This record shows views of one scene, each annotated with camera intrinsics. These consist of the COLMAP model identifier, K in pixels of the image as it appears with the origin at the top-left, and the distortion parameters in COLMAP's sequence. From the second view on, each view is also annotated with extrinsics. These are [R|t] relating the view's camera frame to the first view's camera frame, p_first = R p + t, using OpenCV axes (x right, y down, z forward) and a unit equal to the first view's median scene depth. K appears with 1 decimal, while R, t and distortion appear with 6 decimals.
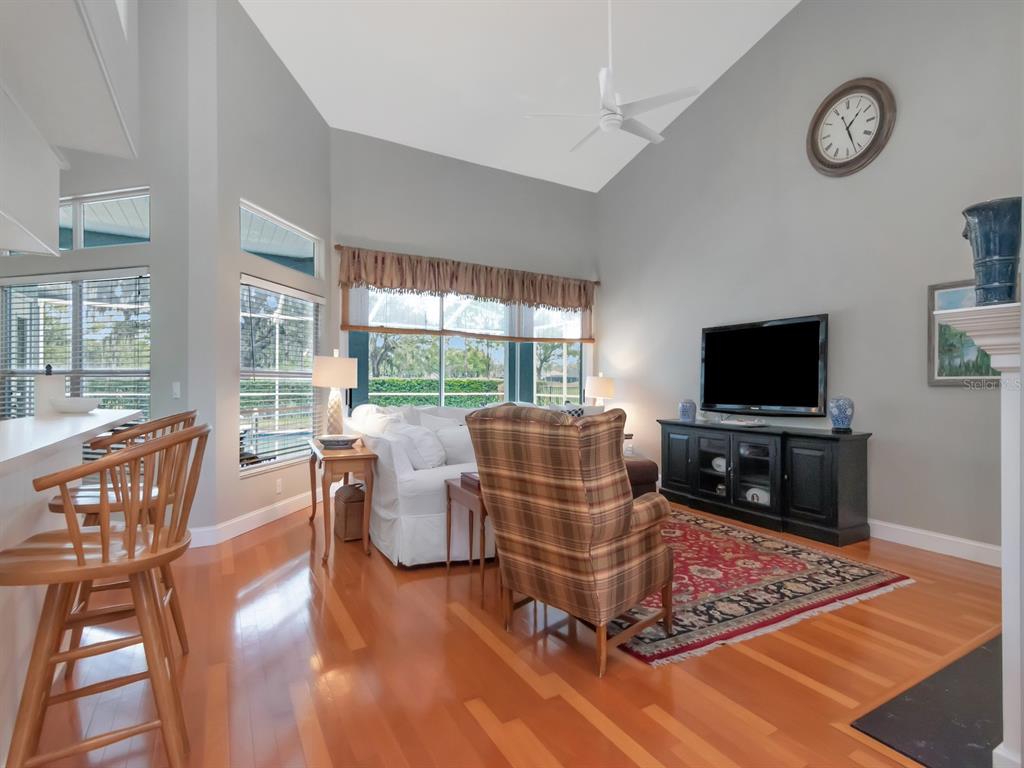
lens RADIAL K [[505.8, 0, 512.0], [0, 505.8, 384.0], [0, 0, 1]] dist [0.000584, 0.000248]
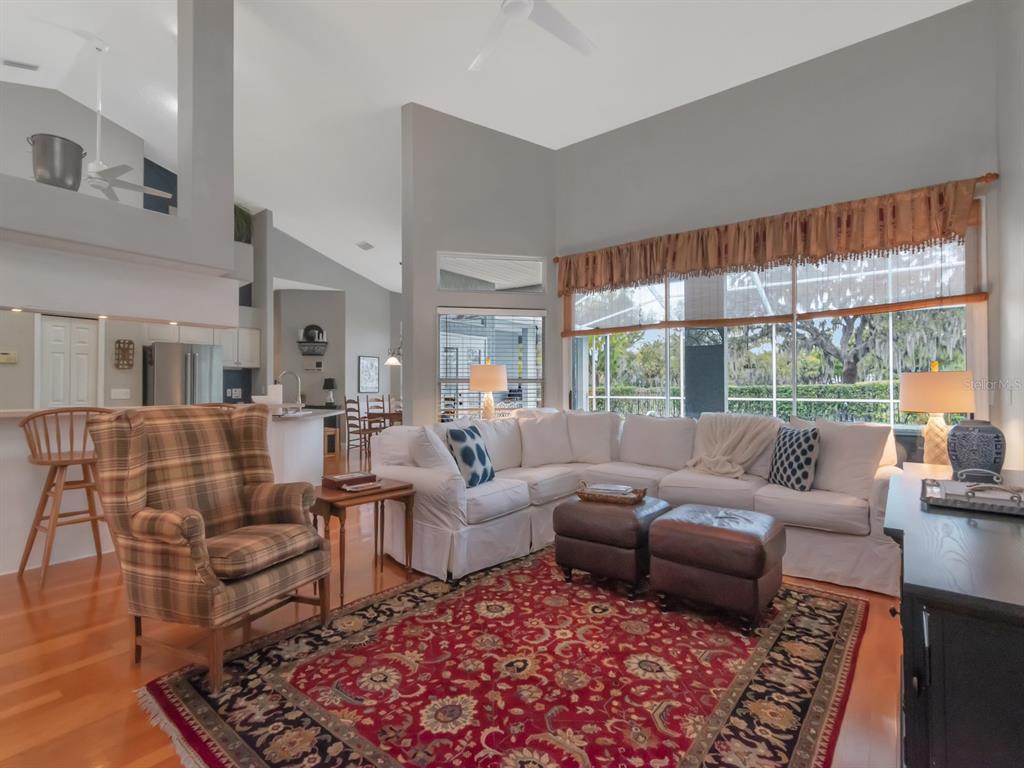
lens RADIAL K [[496.3, 0, 520.9], [0, 496.3, 385.3], [0, 0, 1]] dist [0.015448, -0.000960]
pose [[0.390661, -0.015836, -0.920398, 0.887757], [0.004679, 0.999873, -0.015217, 0.010999], [0.920523, 0.001638, 0.390686, 0.808691]]
